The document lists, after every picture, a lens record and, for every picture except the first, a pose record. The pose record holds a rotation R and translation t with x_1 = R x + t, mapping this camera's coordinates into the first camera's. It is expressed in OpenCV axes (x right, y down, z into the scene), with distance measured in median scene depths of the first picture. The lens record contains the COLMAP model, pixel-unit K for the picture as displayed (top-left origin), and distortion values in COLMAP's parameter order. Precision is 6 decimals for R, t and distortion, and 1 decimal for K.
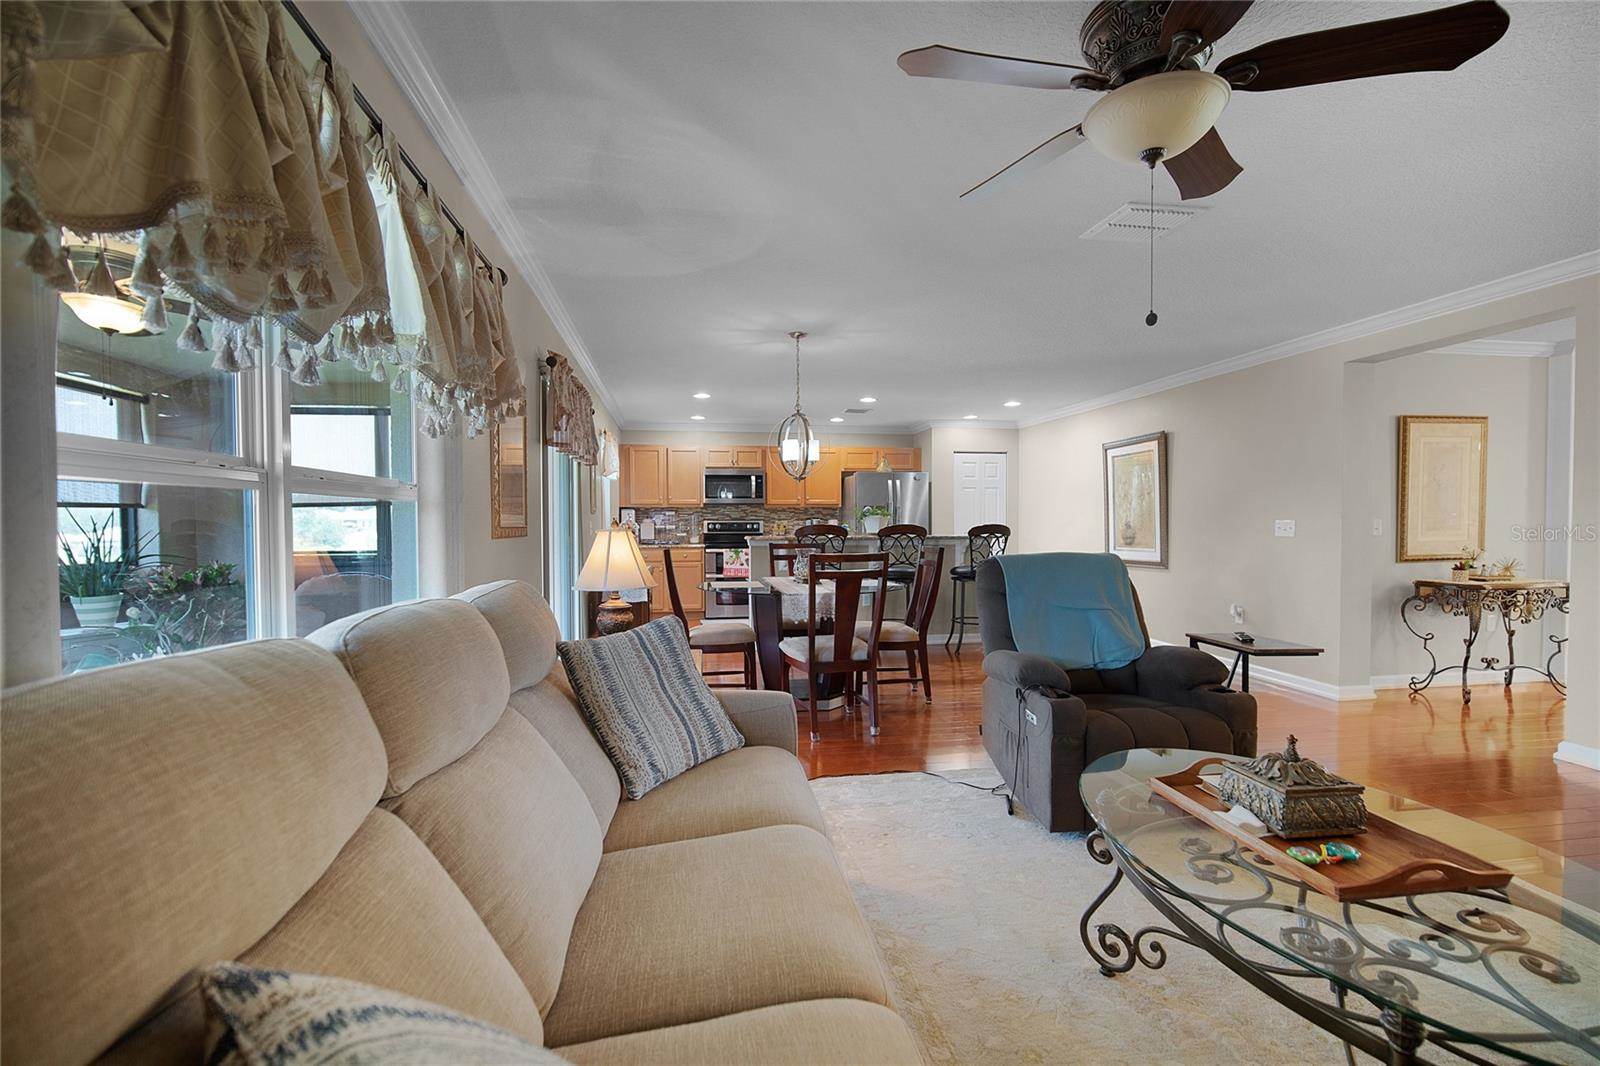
lens RADIAL K [[706.7, 0, 785.8], [0, 706.7, 535.9], [0, 0, 1]] dist [-0.013742, 0.004952]
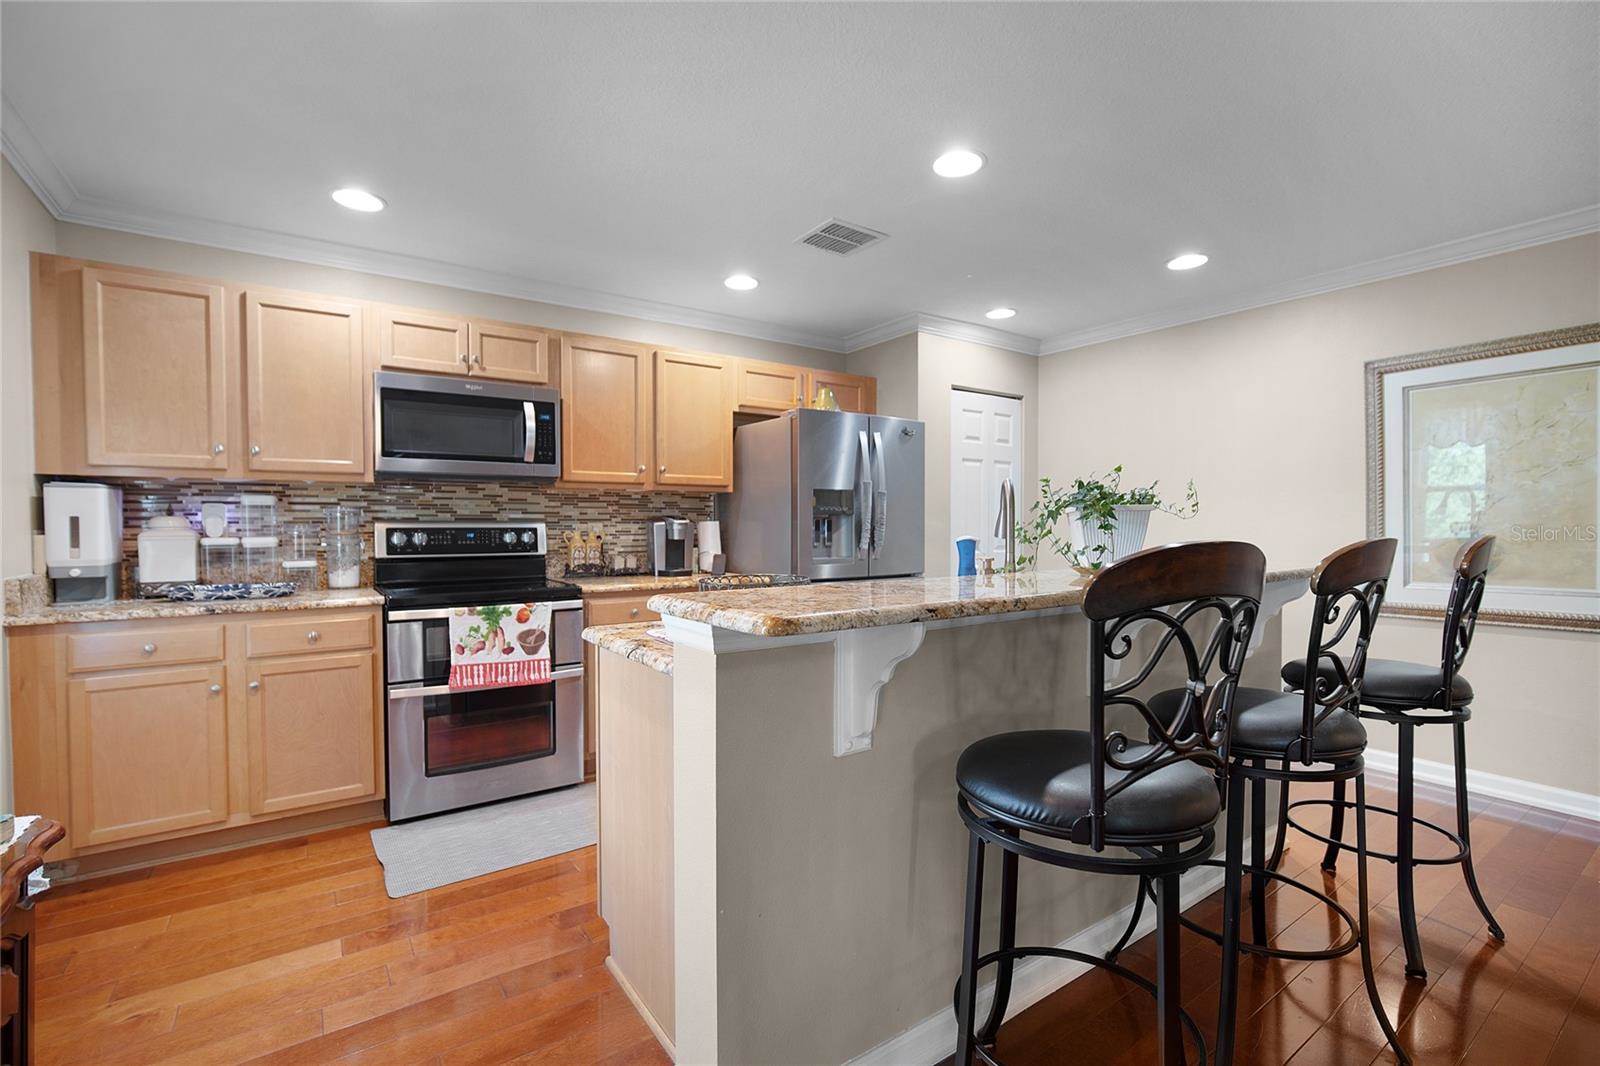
lens RADIAL K [[706.7, 0, 785.8], [0, 706.7, 535.9], [0, 0, 1]] dist [-0.013742, 0.004952]
pose [[0.899905, -0.006890, 0.436031, -0.089423], [0.007537, 0.999972, 0.000246, -0.014437], [-0.436020, 0.003065, 0.899932, 0.626190]]
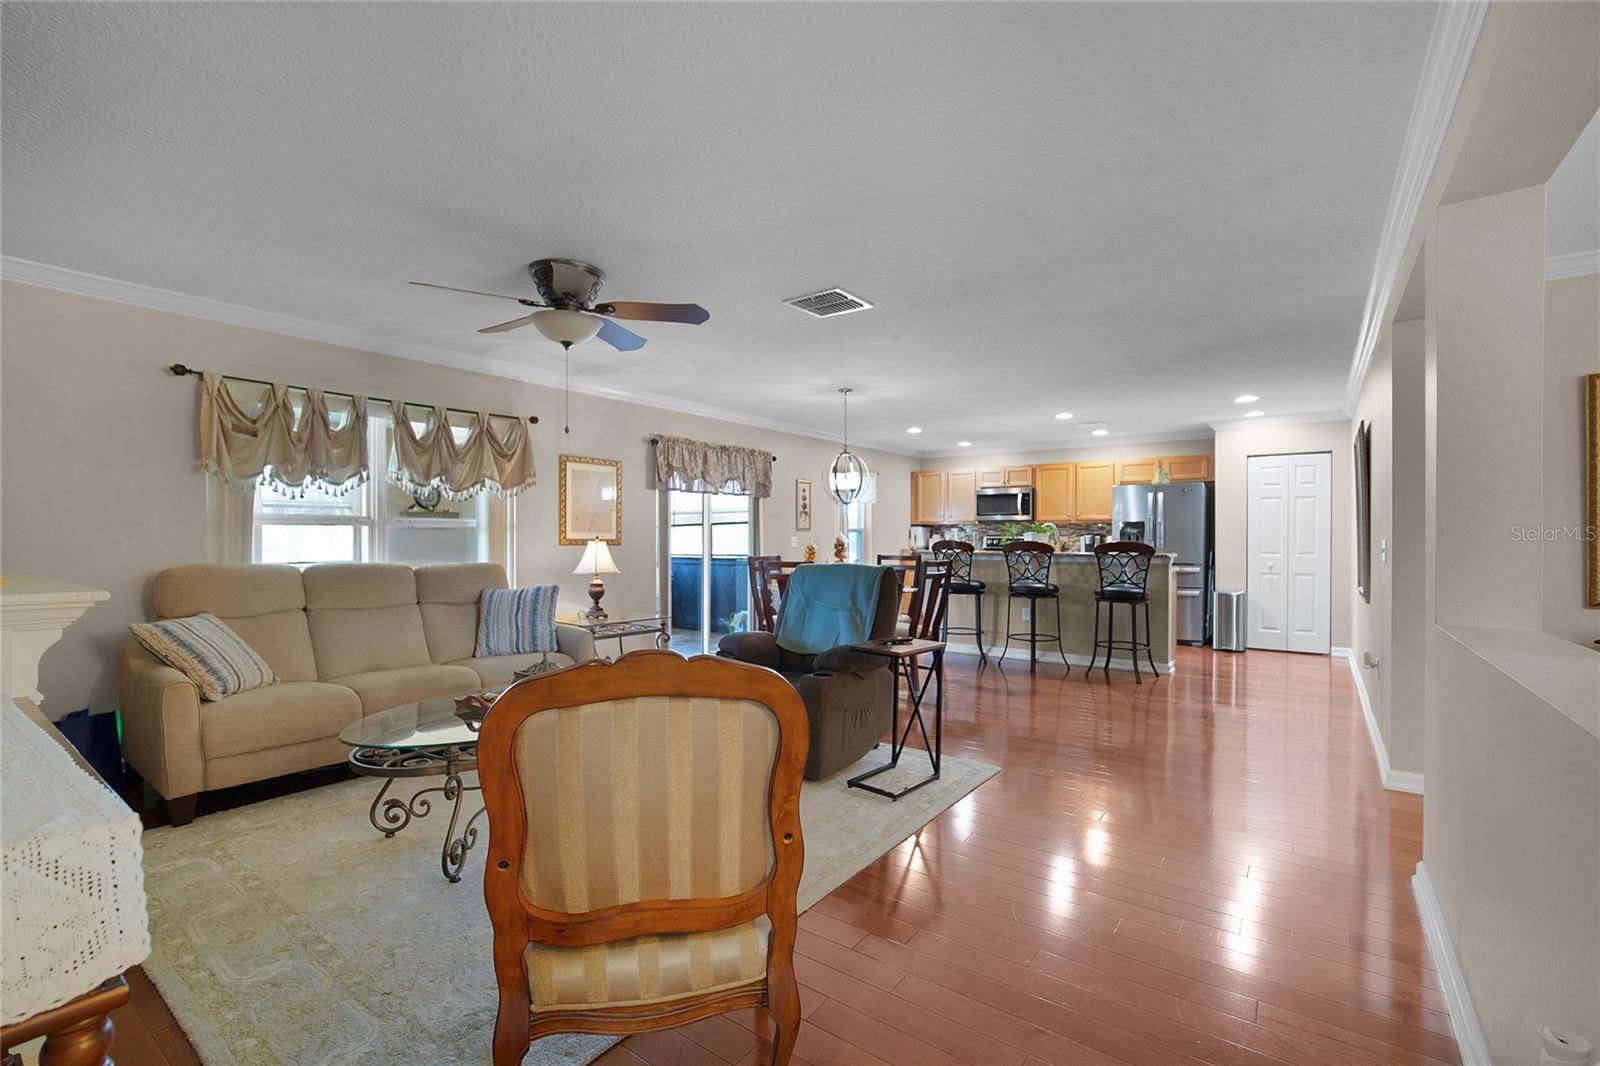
lens RADIAL K [[706.7, 0, 785.8], [0, 706.7, 535.9], [0, 0, 1]] dist [-0.013742, 0.004952]
pose [[0.696444, 0.004503, -0.717597, 0.476703], [-0.019187, 0.999740, -0.012347, -0.003220], [0.717355, 0.022368, 0.696349, 0.025207]]
